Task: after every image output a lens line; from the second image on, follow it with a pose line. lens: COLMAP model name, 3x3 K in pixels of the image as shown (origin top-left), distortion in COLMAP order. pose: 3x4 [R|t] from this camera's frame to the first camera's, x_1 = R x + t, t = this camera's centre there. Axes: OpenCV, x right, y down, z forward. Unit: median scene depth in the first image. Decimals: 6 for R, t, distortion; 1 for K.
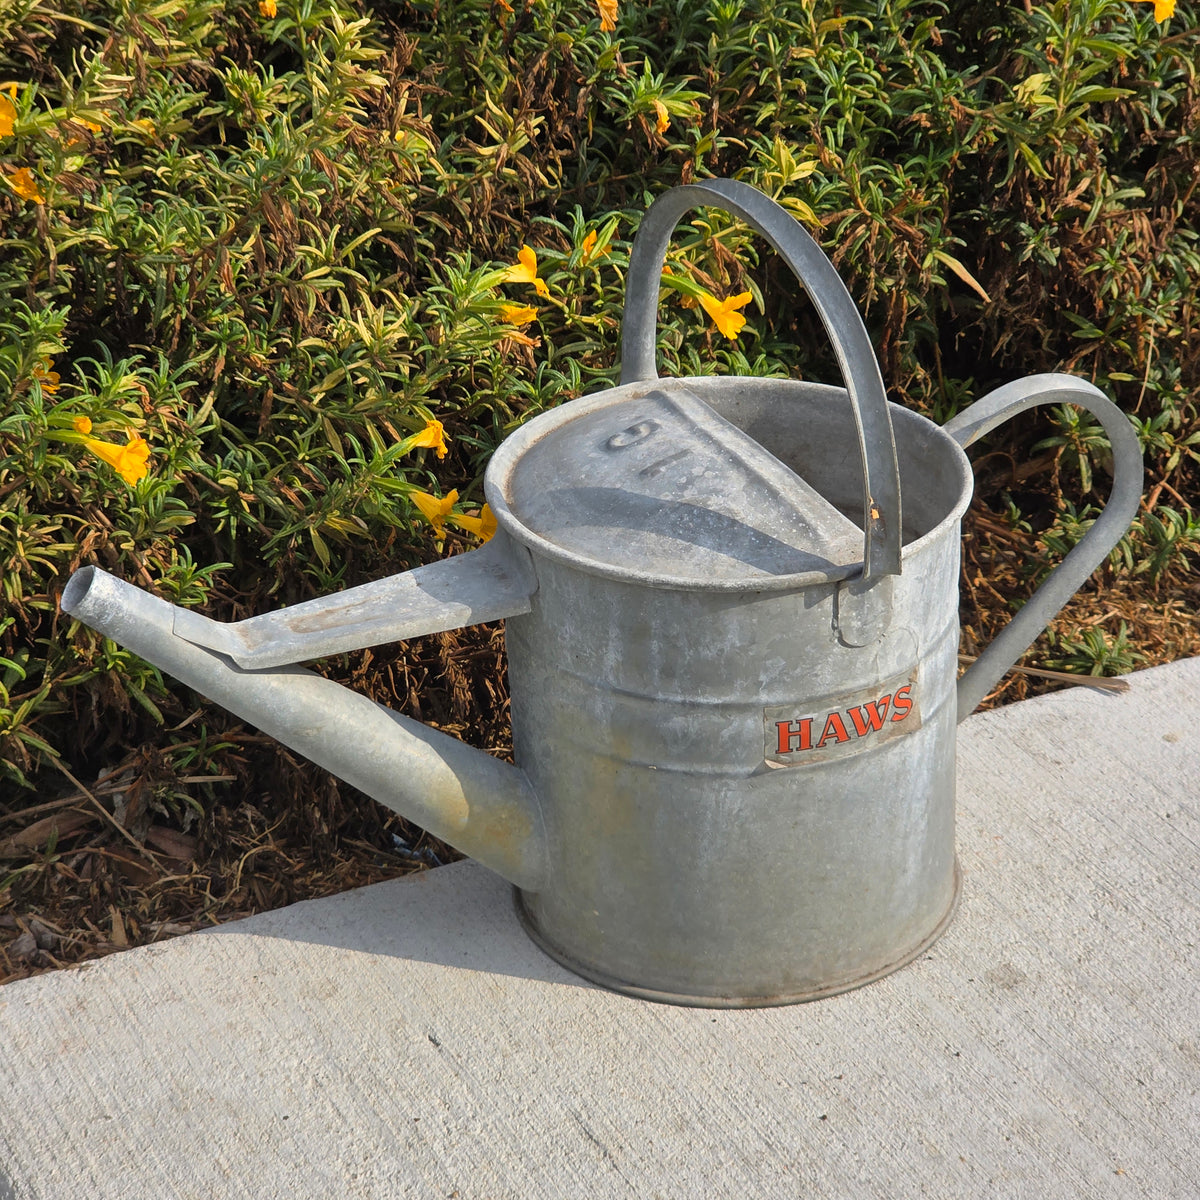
lens RADIAL K [[3112.6, 0, 600.0], [0, 3112.6, 600.0], [0, 0, 1]] dist [0.018623, 1.586325]
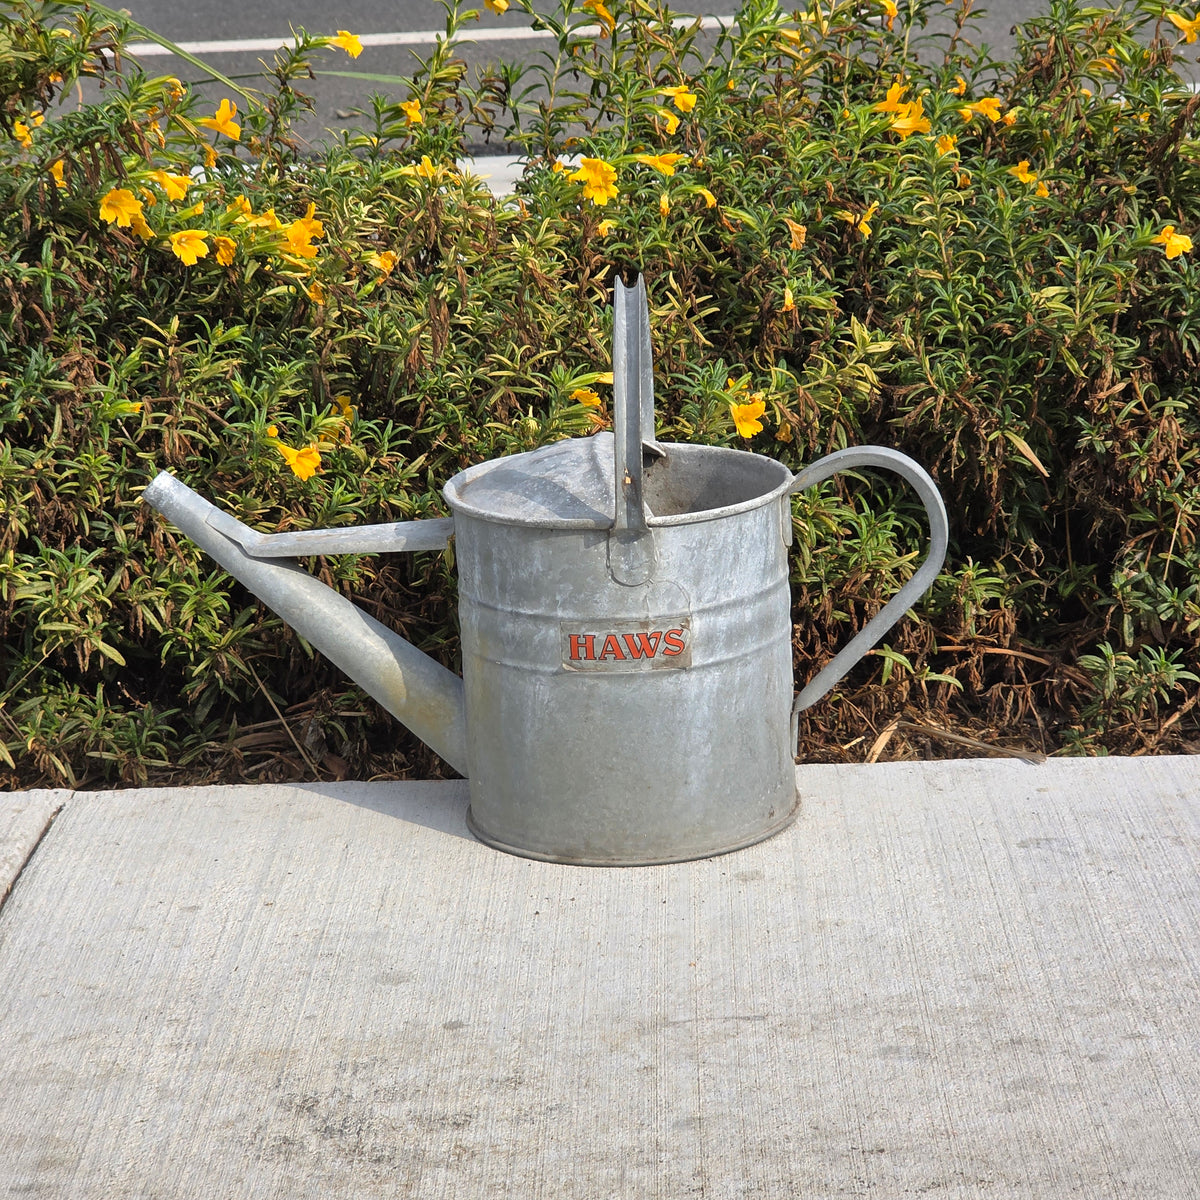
lens RADIAL K [[3112.6, 0, 600.0], [0, 3112.6, 600.0], [0, 0, 1]] dist [0.018623, 1.586325]
pose [[0.889665, 0.105915, -0.444160, 0.665639], [-0.193219, 0.968669, -0.156032, 0.231989], [0.413718, 0.224637, 0.882256, -0.219922]]
